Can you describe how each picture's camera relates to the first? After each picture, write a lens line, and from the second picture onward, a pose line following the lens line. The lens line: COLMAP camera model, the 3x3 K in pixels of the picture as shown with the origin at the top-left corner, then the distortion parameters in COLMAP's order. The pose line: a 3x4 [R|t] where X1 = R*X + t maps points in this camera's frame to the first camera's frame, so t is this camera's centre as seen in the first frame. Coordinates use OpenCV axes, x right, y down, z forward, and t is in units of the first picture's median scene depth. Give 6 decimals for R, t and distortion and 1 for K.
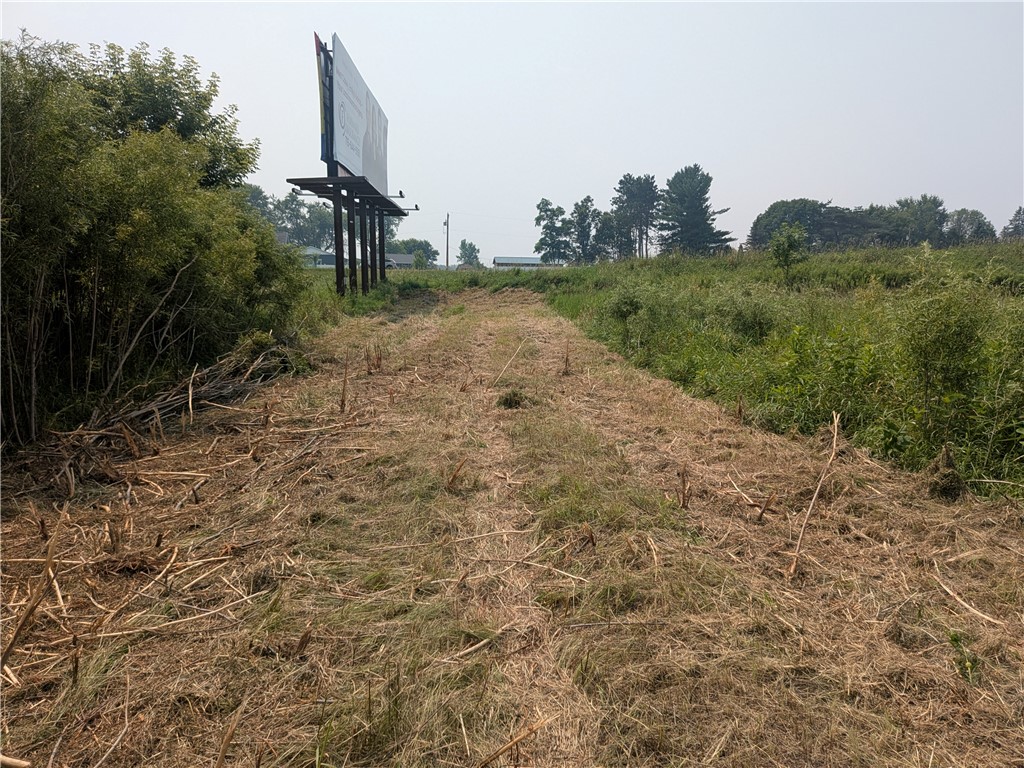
lens RADIAL K [[760.5, 0, 510.4], [0, 760.5, 398.6], [0, 0, 1]] dist [0.064429, -0.117985]
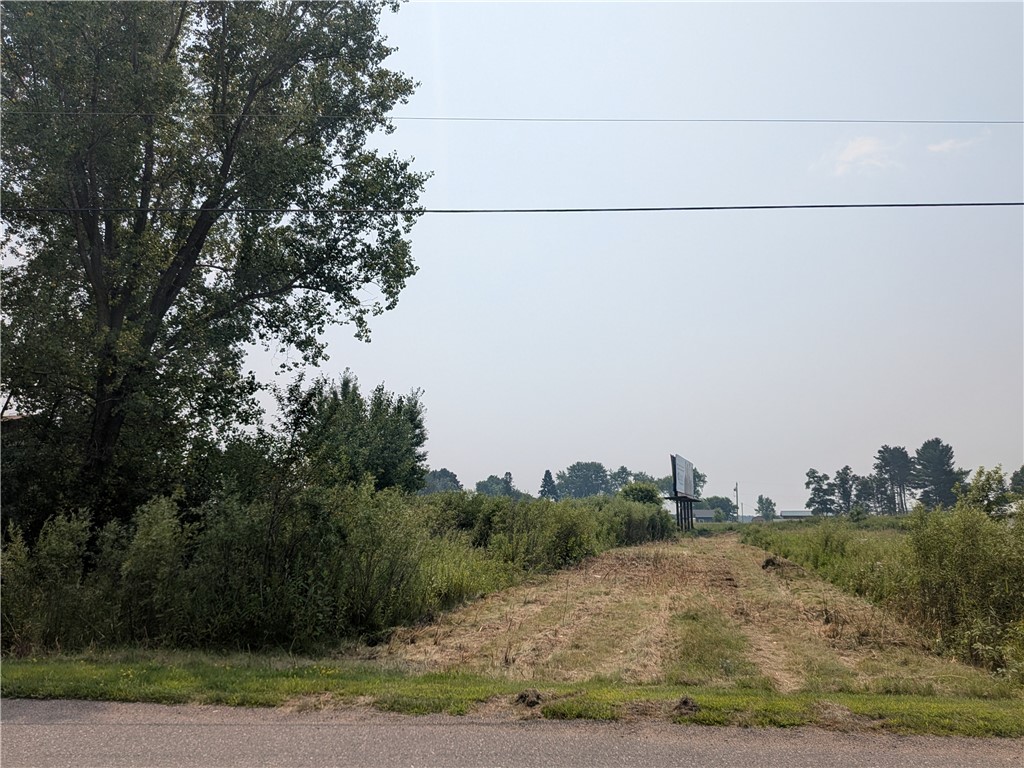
lens RADIAL K [[760.5, 0, 510.4], [0, 760.5, 398.6], [0, 0, 1]] dist [0.064429, -0.117985]
pose [[0.923679, -0.073851, -0.375983, 0.069406], [-0.050390, 0.949316, -0.310258, 0.068016], [0.379839, 0.305525, 0.873142, -0.421694]]
